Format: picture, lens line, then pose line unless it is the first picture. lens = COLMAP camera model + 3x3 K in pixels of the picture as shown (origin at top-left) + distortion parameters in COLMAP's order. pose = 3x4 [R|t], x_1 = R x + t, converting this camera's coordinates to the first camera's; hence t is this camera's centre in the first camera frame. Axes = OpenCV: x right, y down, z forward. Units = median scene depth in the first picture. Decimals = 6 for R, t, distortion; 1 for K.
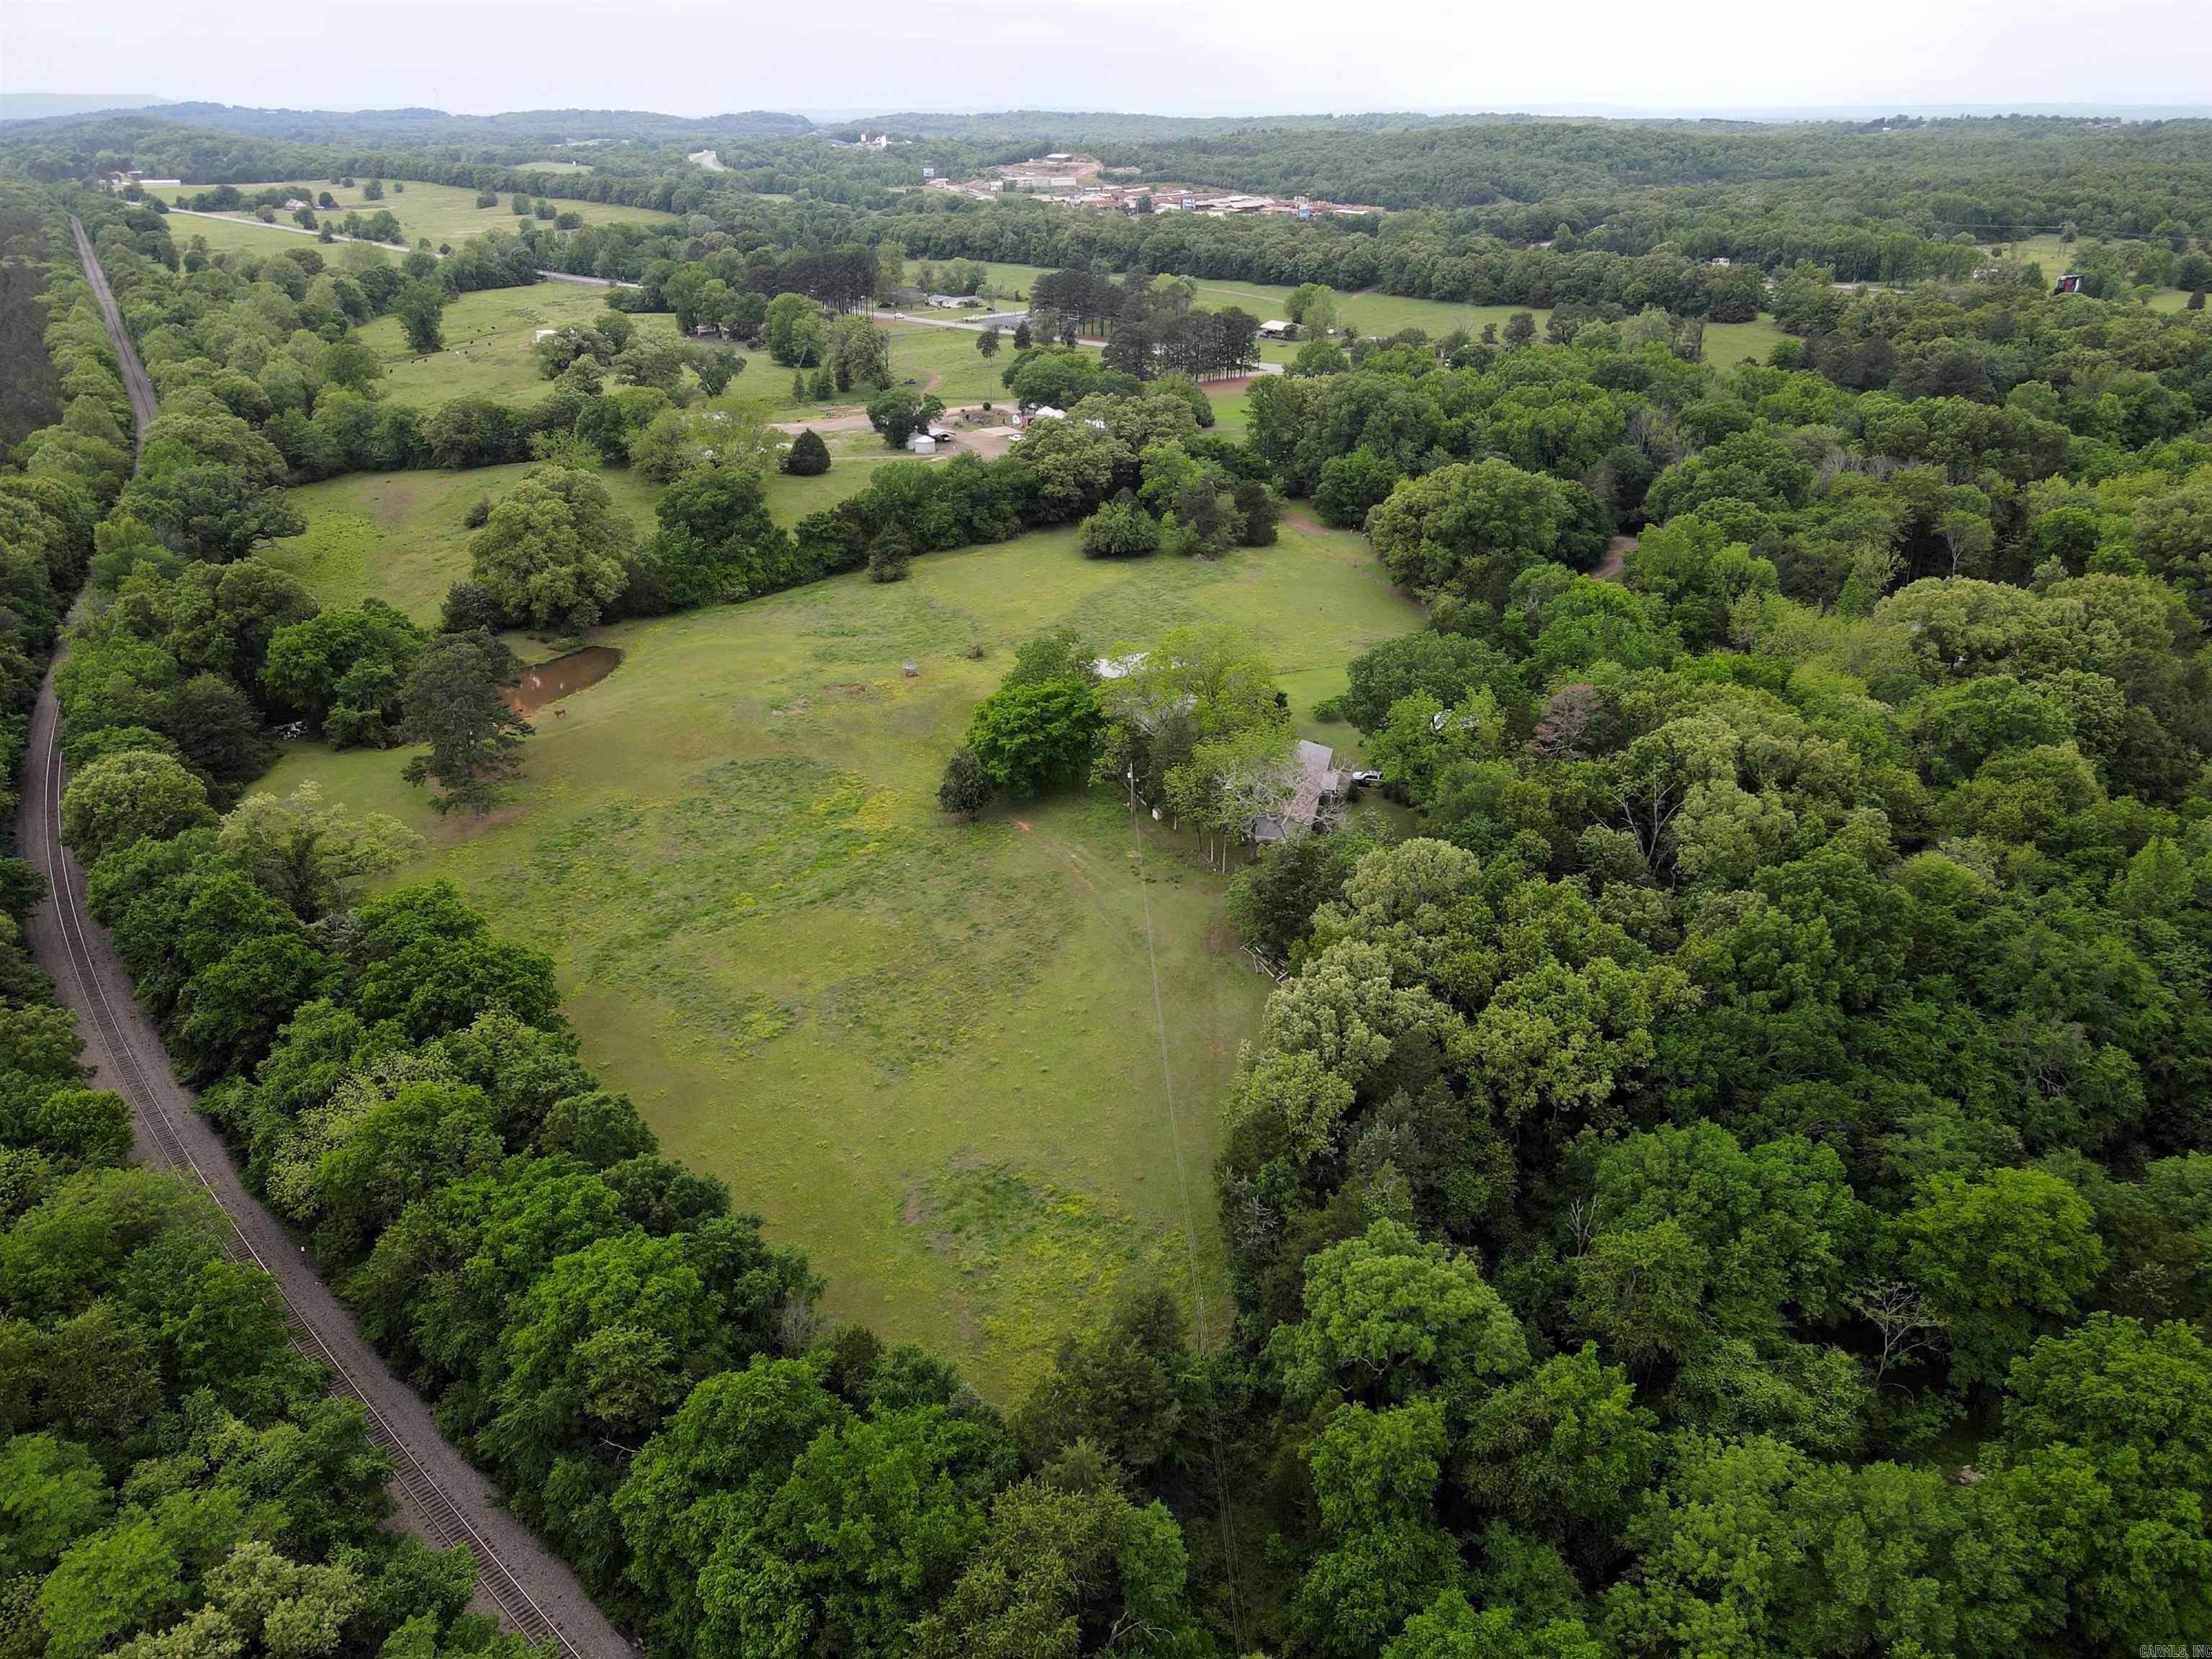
lens RADIAL K [[1563.5, 0, 1105.1], [0, 1563.5, 829.6], [0, 0, 1]] dist [0.034475, -0.009089]
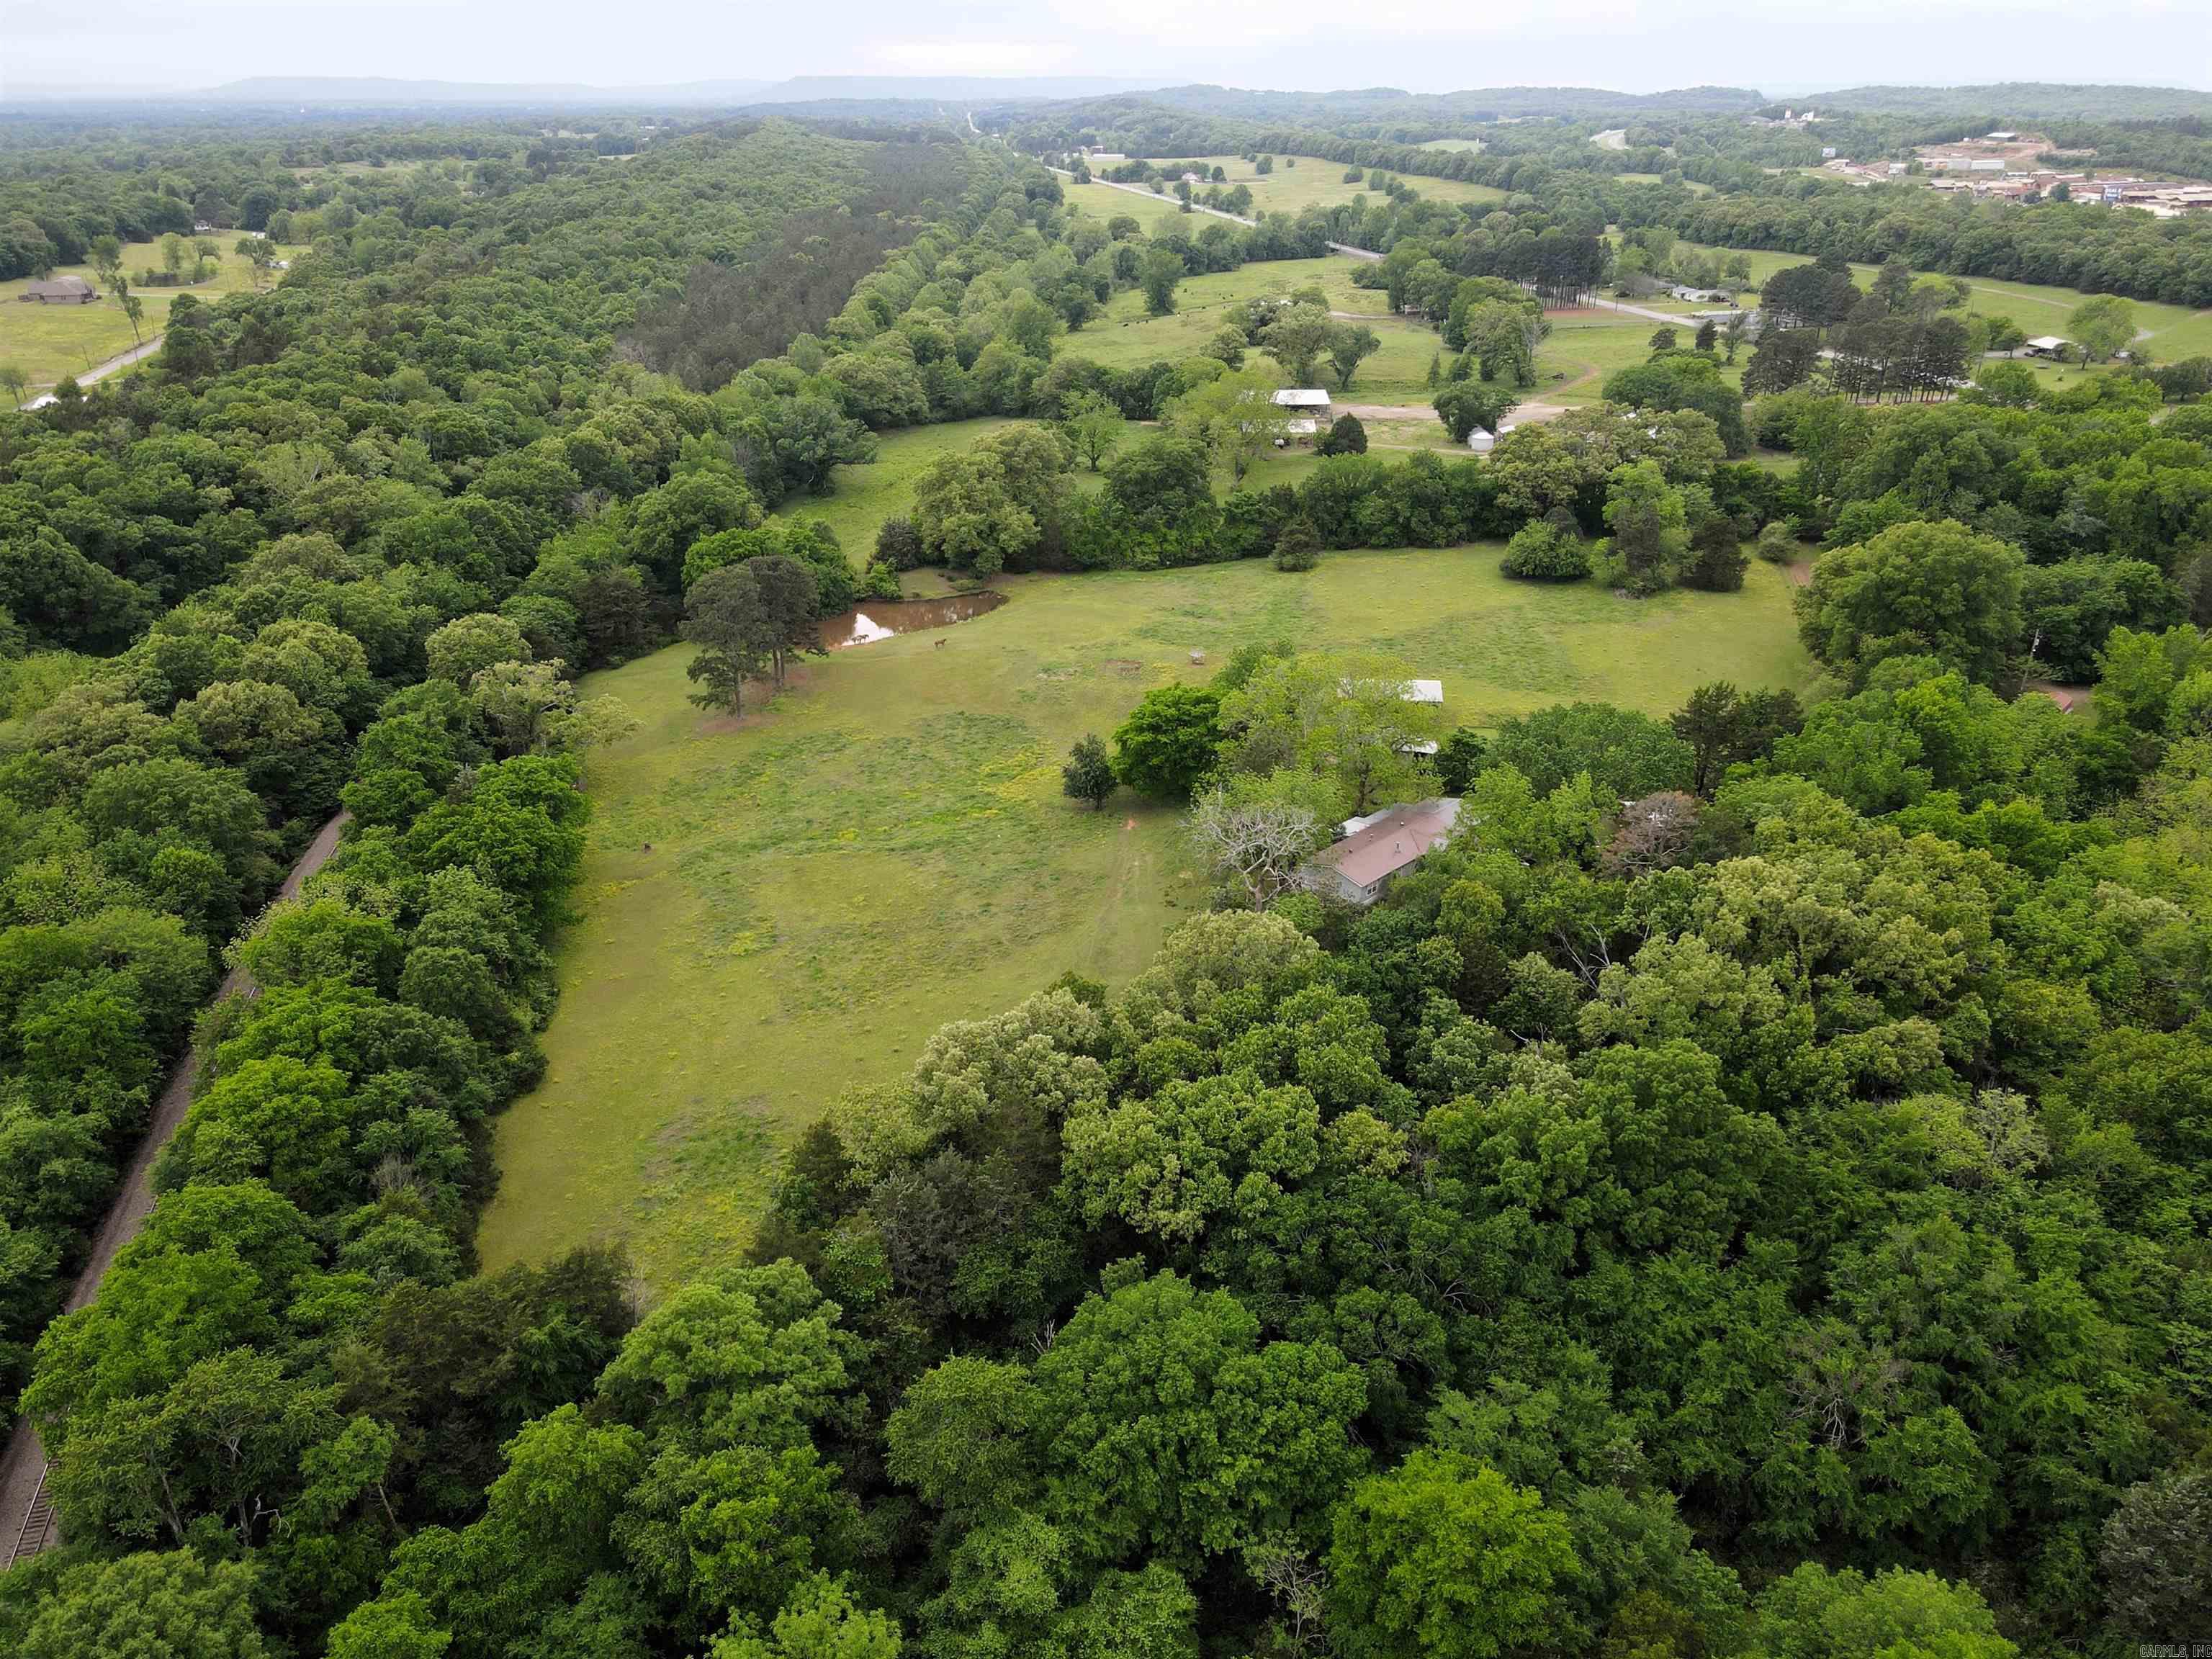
lens RADIAL K [[1563.5, 0, 1108.0], [0, 1563.5, 830.6], [0, 0, 1]] dist [0.034475, -0.009089]
pose [[0.867329, 0.214478, -0.449154, 0.171522], [-0.208941, 0.975926, 0.062550, -0.026175], [0.451757, 0.039595, 0.891262, 0.053965]]
